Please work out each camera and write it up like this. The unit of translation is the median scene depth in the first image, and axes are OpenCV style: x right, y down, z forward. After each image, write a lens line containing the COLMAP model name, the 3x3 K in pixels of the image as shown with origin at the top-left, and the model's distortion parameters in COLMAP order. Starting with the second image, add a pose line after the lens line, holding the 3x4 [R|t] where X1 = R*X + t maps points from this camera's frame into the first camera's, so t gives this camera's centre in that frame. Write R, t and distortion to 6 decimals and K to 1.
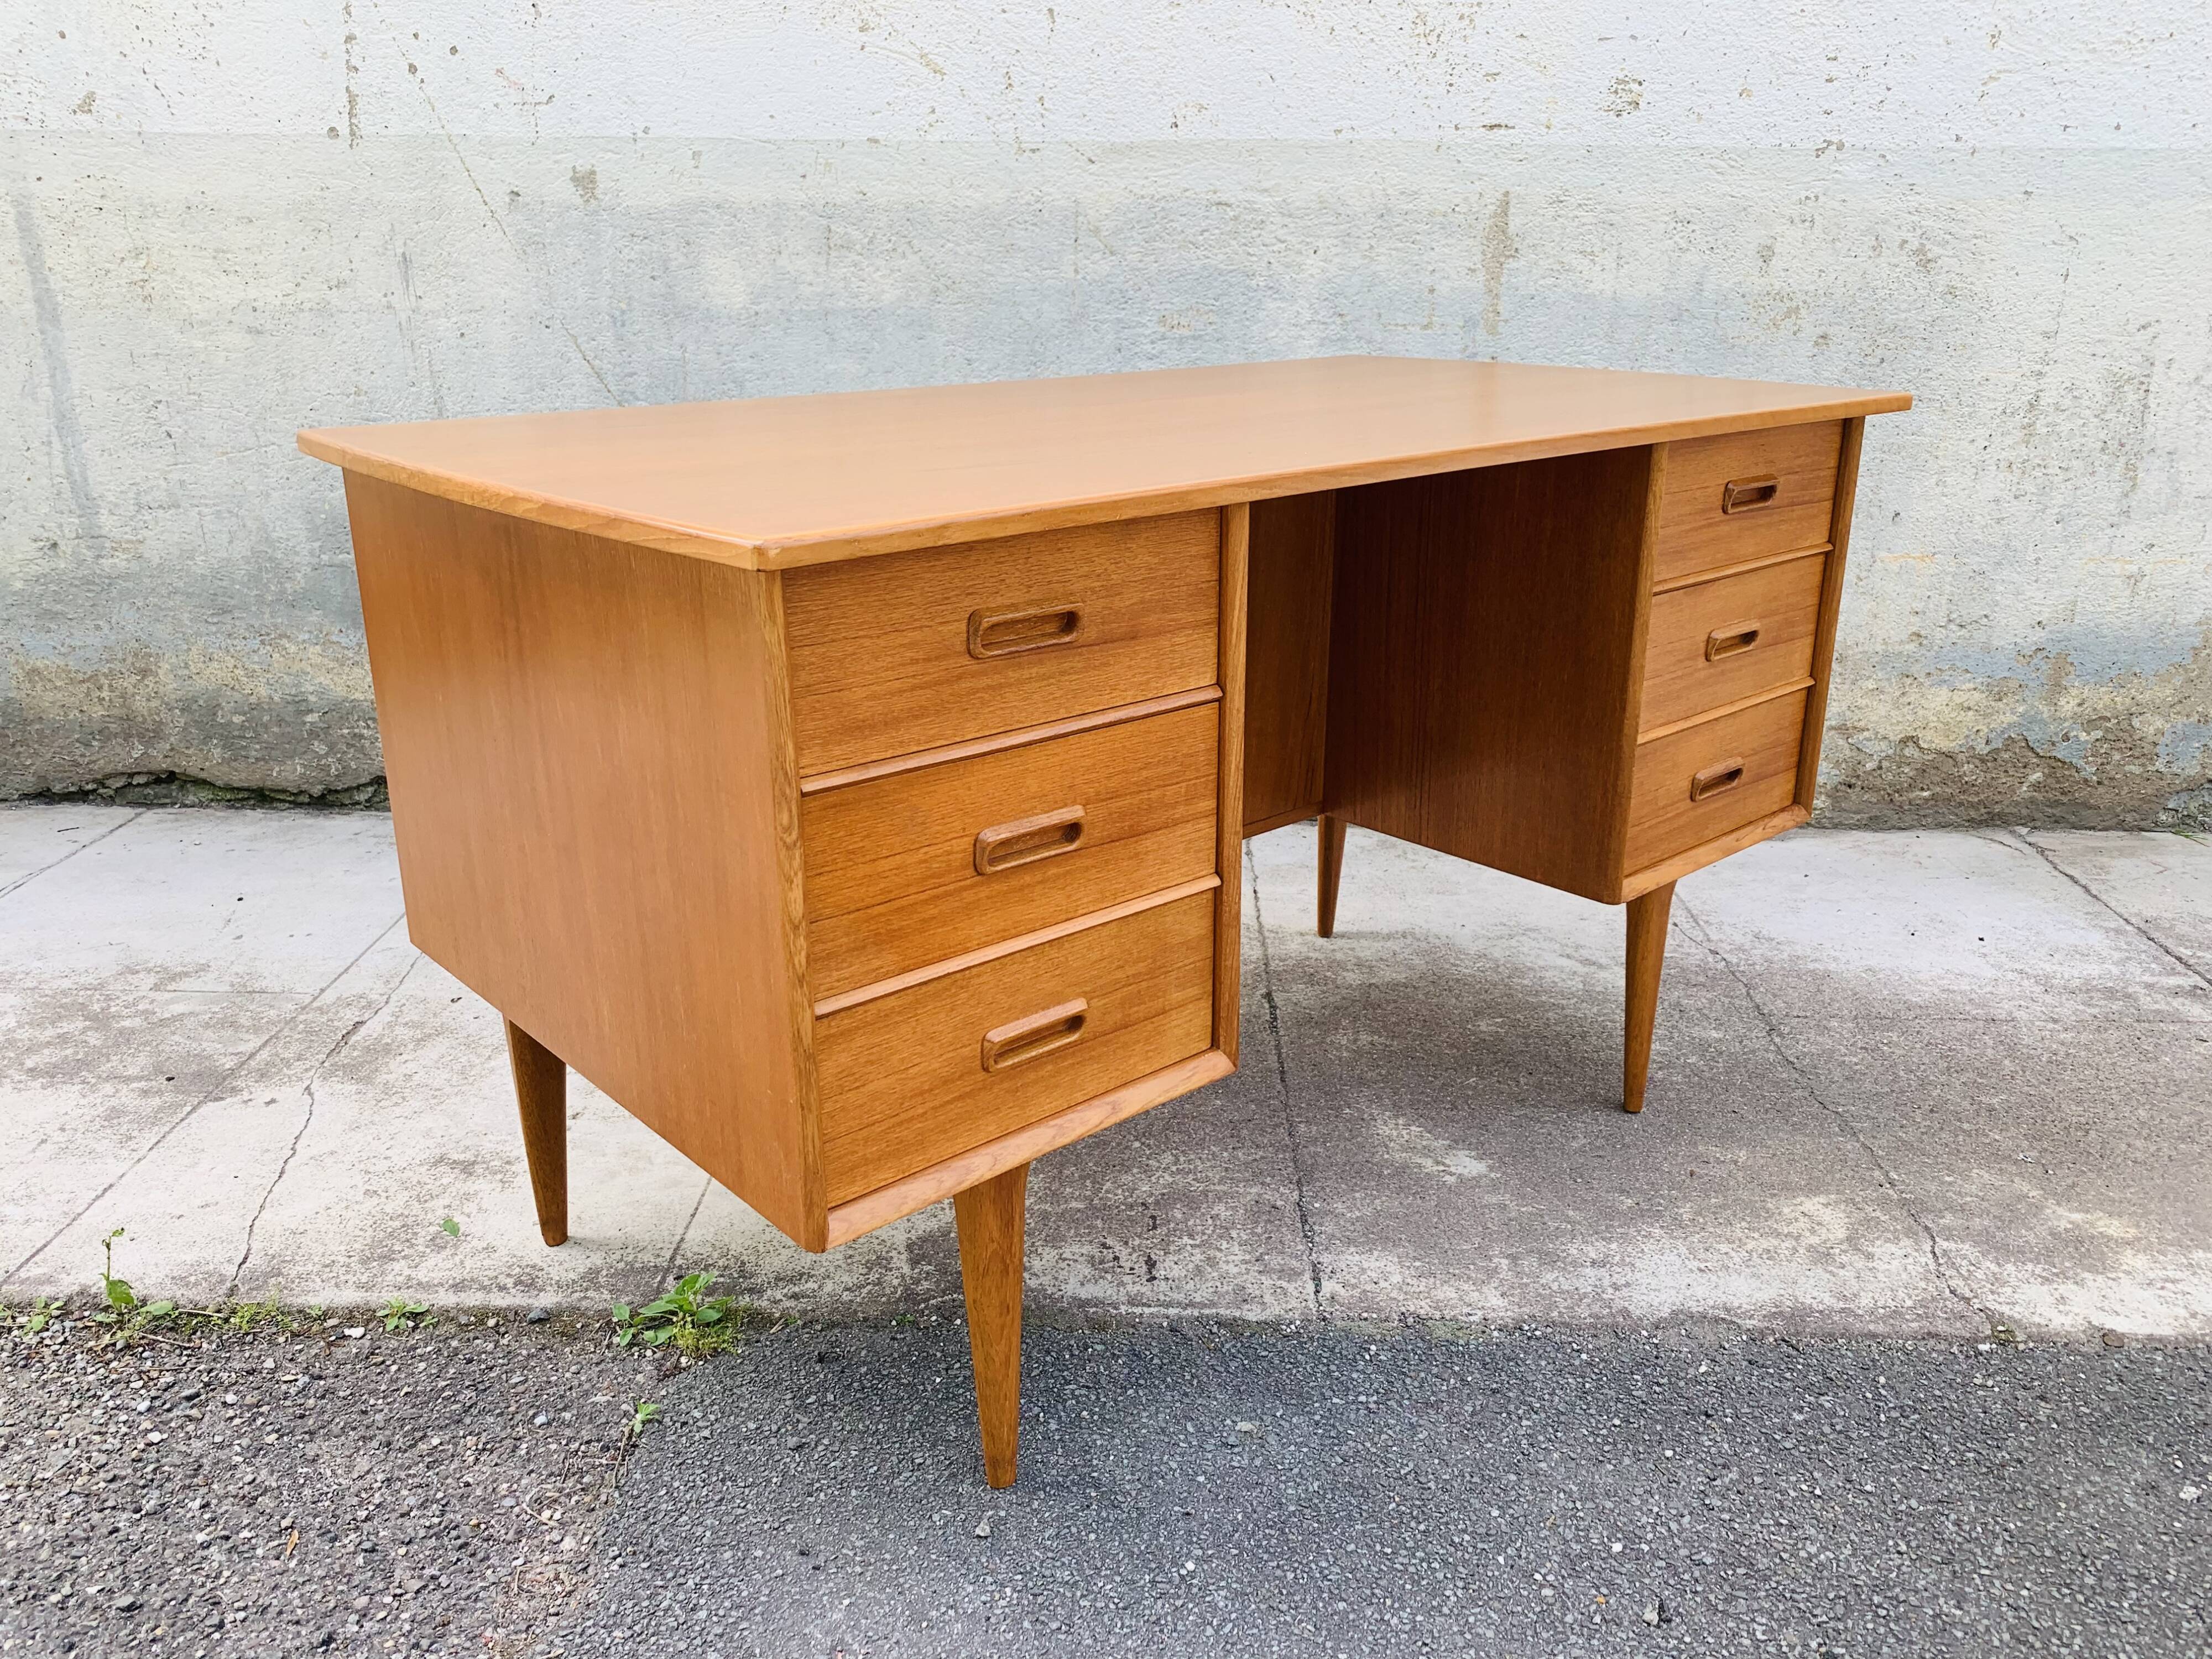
lens RADIAL K [[1729.0, 0, 1114.3], [0, 1729.0, 806.3], [0, 0, 1]] dist [-0.001002, 0.010467]
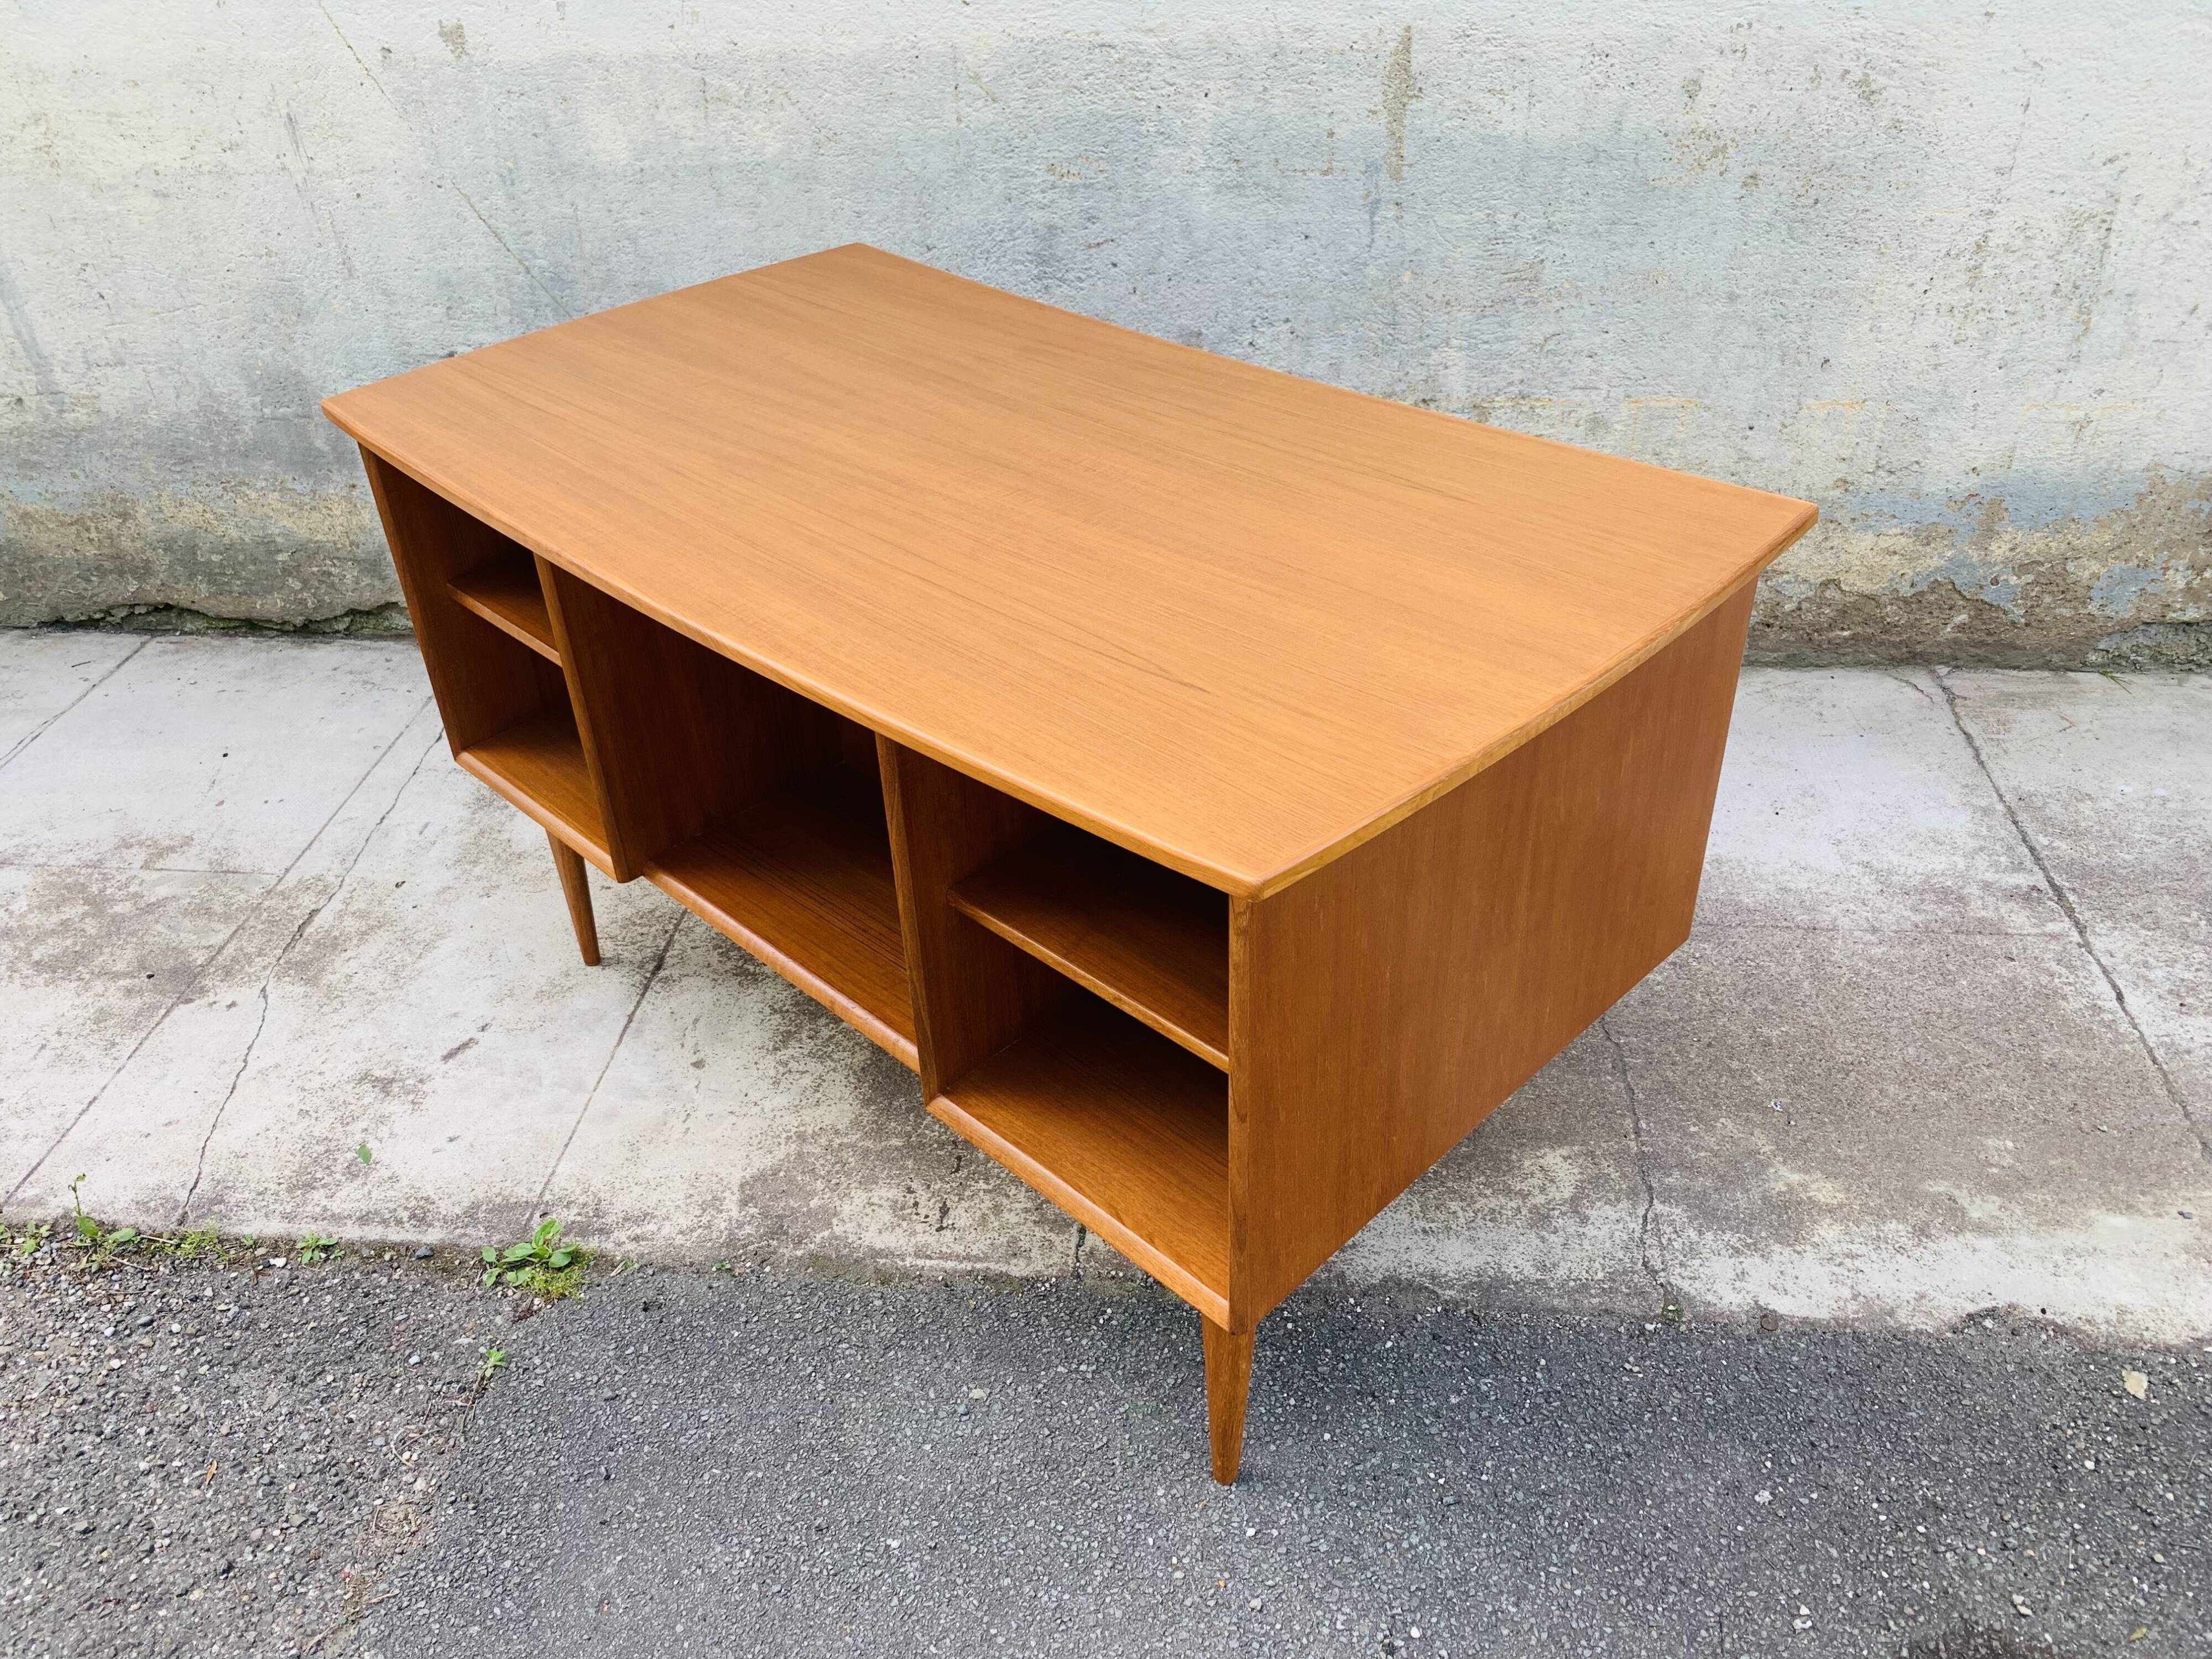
lens RADIAL K [[1727.9, 0, 1108.8], [0, 1727.9, 820.0], [0, 0, 1]] dist [0.002000, 0.006443]
pose [[0.996205, 0.009935, -0.086470, 0.153294], [0.013368, 0.964211, 0.264799, -0.195141], [0.086006, -0.264950, 0.960419, -0.018273]]
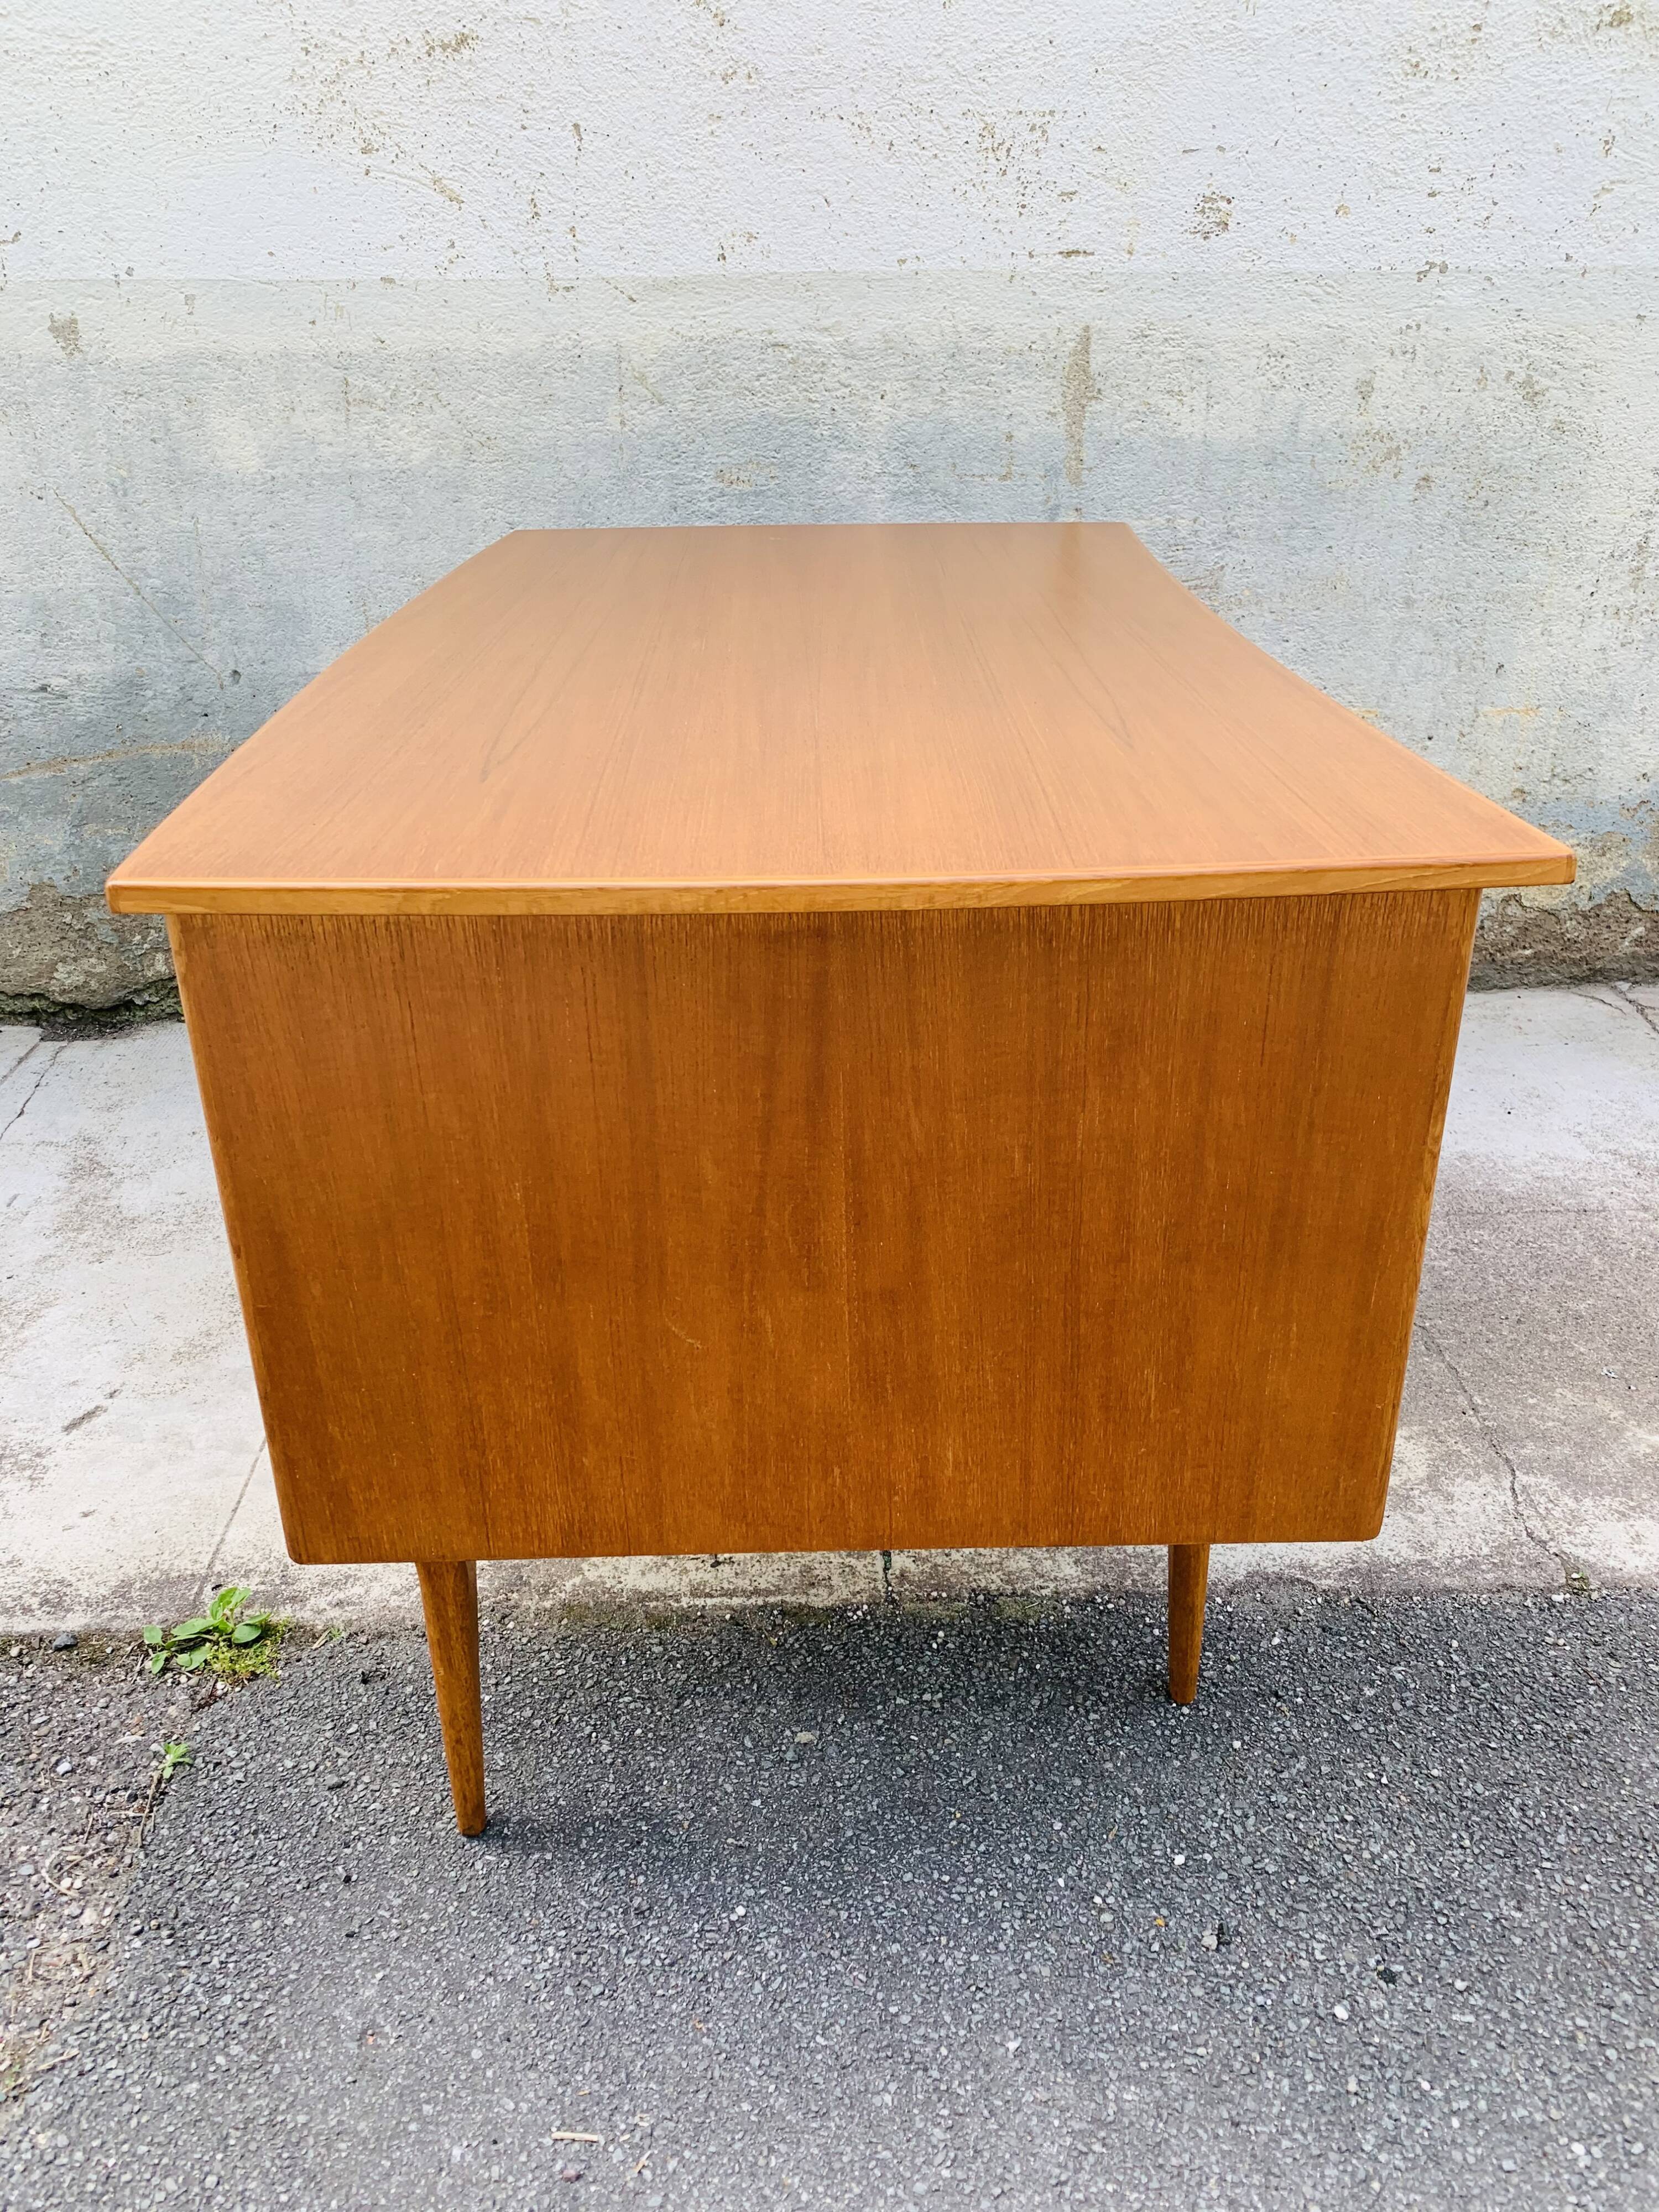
lens RADIAL K [[1727.9, 0, 838.3], [0, 1727.9, 1091.6], [0, 0, 1]] dist [0.002000, 0.006443]
pose [[0.998163, -0.039554, 0.045901, 0.037155], [0.033910, 0.992455, 0.117831, -0.065085], [-0.050215, -0.116058, 0.991972, 0.047903]]
